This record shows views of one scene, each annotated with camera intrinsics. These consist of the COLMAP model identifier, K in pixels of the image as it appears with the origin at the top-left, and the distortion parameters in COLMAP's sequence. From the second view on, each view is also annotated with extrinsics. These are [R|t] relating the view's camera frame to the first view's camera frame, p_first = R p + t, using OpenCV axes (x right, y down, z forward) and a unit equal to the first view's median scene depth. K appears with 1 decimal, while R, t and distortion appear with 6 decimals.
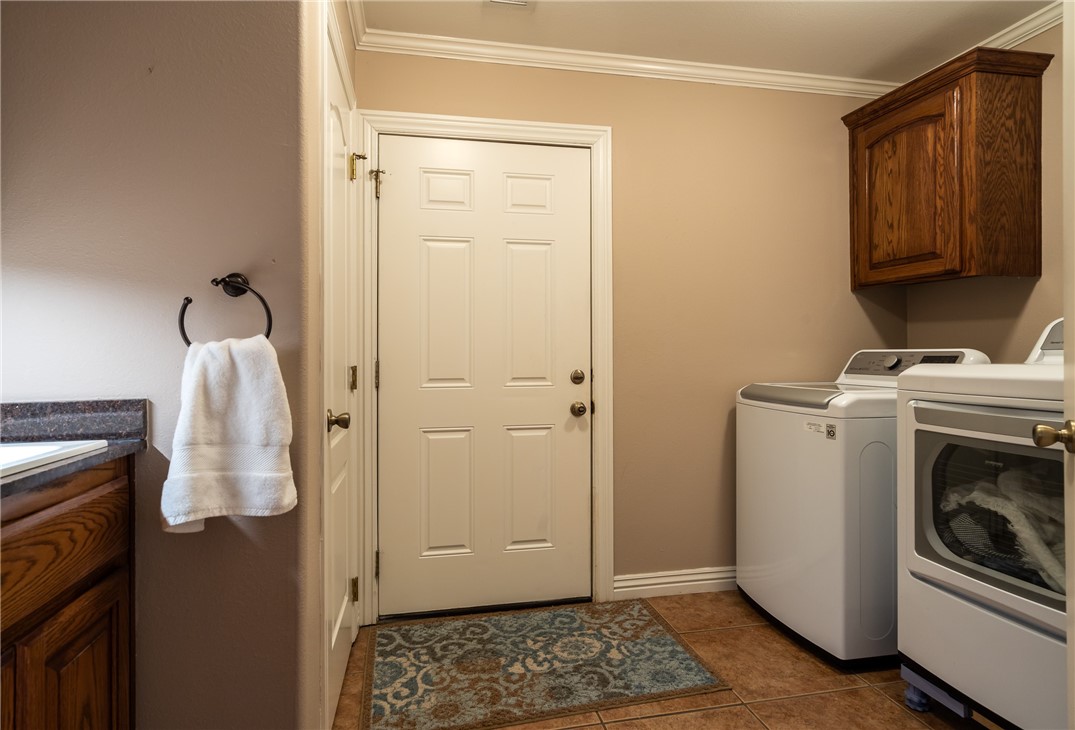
lens RADIAL K [[566.9, 0, 534.9], [0, 566.9, 359.2], [0, 0, 1]] dist [0.003590, 0.002769]
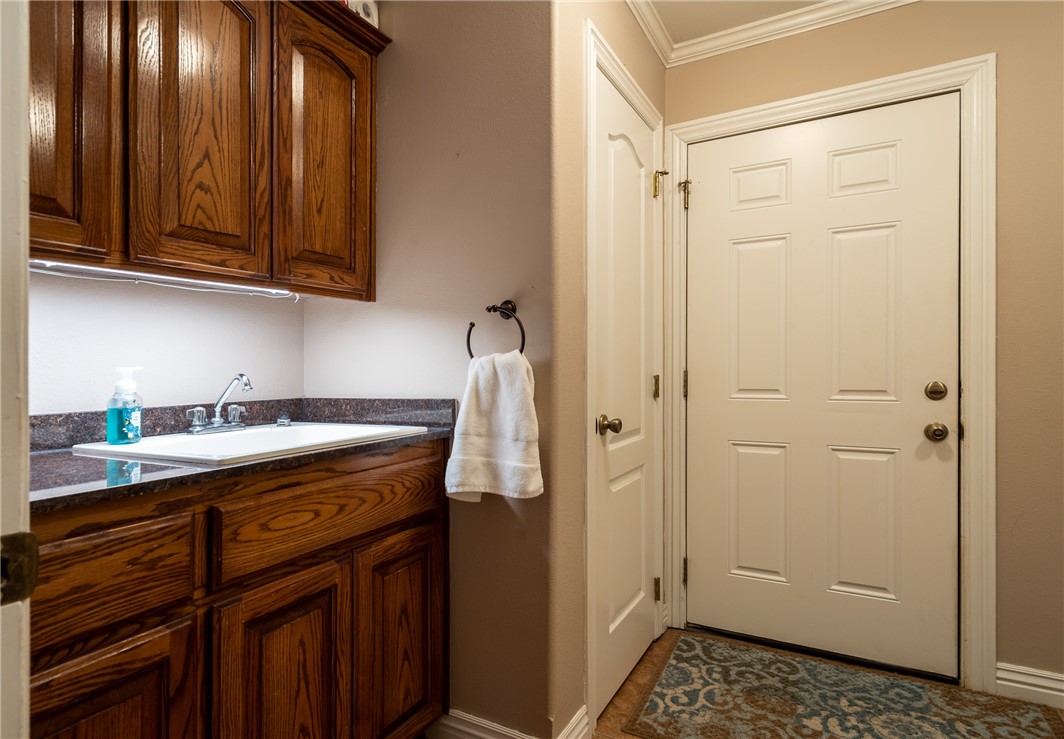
lens RADIAL K [[577.5, 0, 530.6], [0, 577.5, 370.6], [0, 0, 1]] dist [0.003004, 0.000614]
pose [[0.761926, 0.001080, -0.647664, 0.197959], [0.002646, 0.999985, 0.004780, -0.002076], [0.647659, -0.005355, 0.761911, 0.040875]]
